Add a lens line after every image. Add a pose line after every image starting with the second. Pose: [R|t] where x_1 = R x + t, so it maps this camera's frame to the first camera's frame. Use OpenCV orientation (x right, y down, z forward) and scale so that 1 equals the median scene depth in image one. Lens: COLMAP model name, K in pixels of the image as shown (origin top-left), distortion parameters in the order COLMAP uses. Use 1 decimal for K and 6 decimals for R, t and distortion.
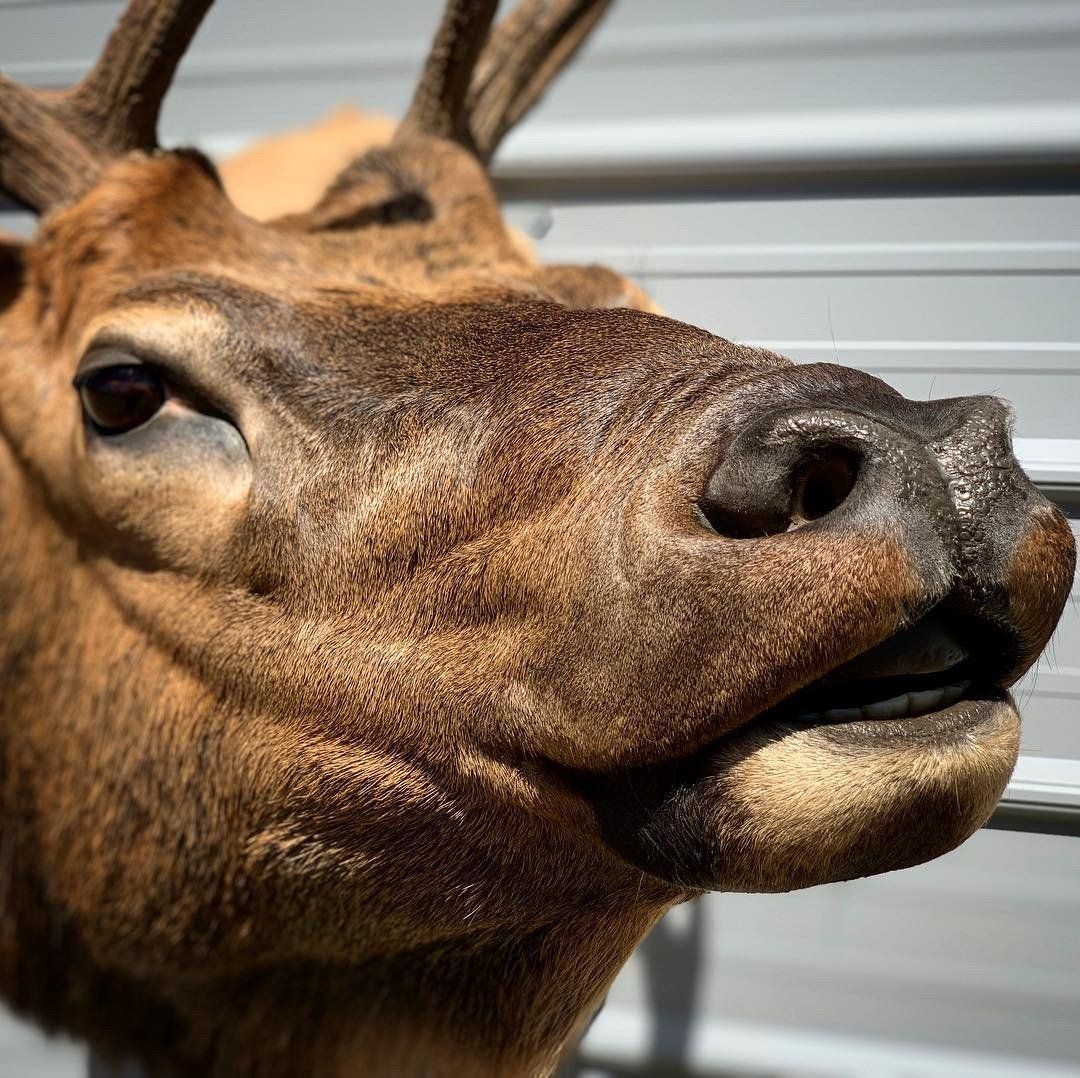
lens RADIAL K [[2142.8, 0, 429.0], [0, 2142.8, 538.7], [0, 0, 1]] dist [-0.073446, 0.437701]
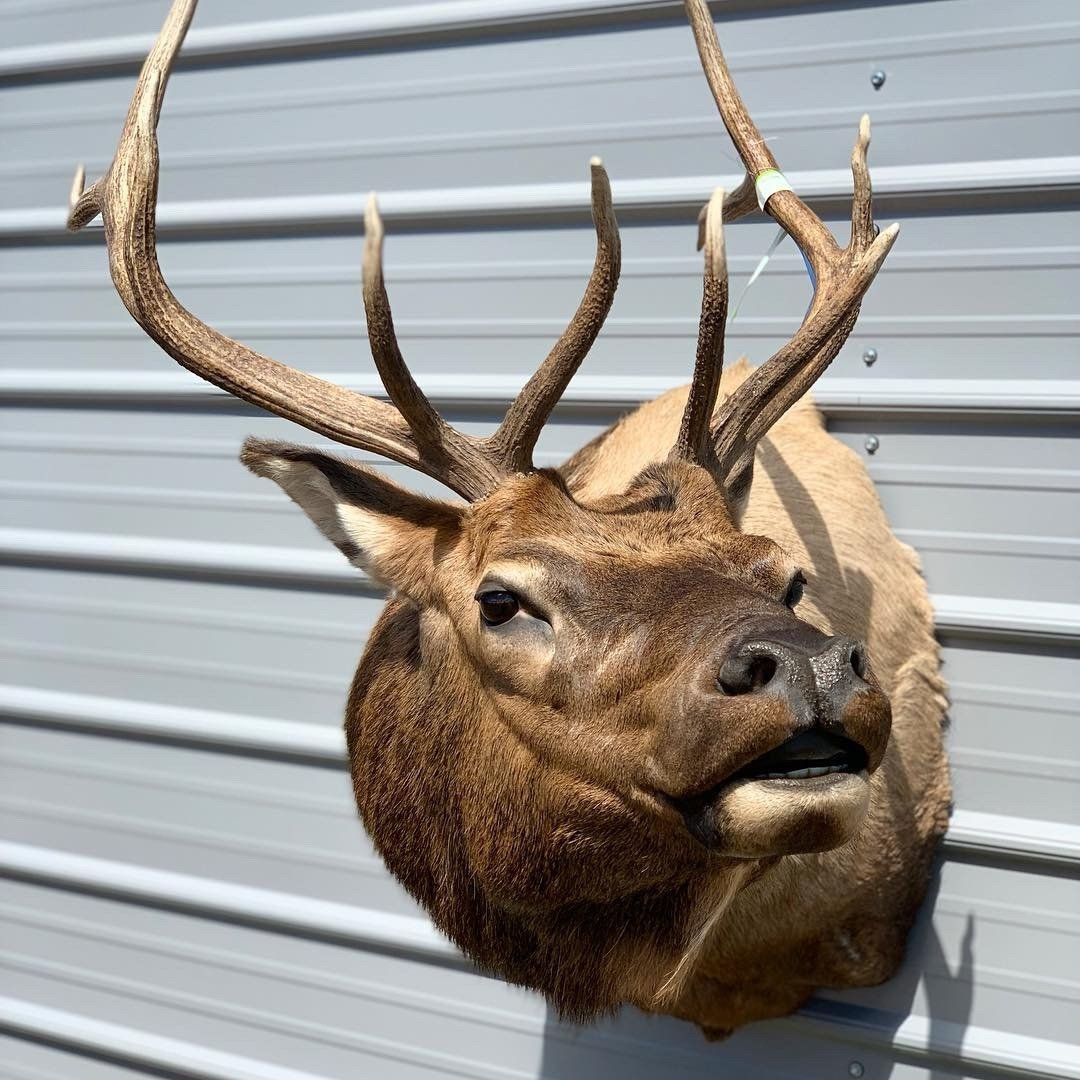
lens RADIAL K [[2141.8, 0, 540.0], [0, 2141.8, 540.0], [0, 0, 1]] dist [0.002328, -2.114342]
pose [[0.976839, 0.026964, -0.212269, 0.339649], [-0.036097, 0.998576, -0.039271, -0.054827], [0.210908, 0.046024, 0.976422, -1.012498]]
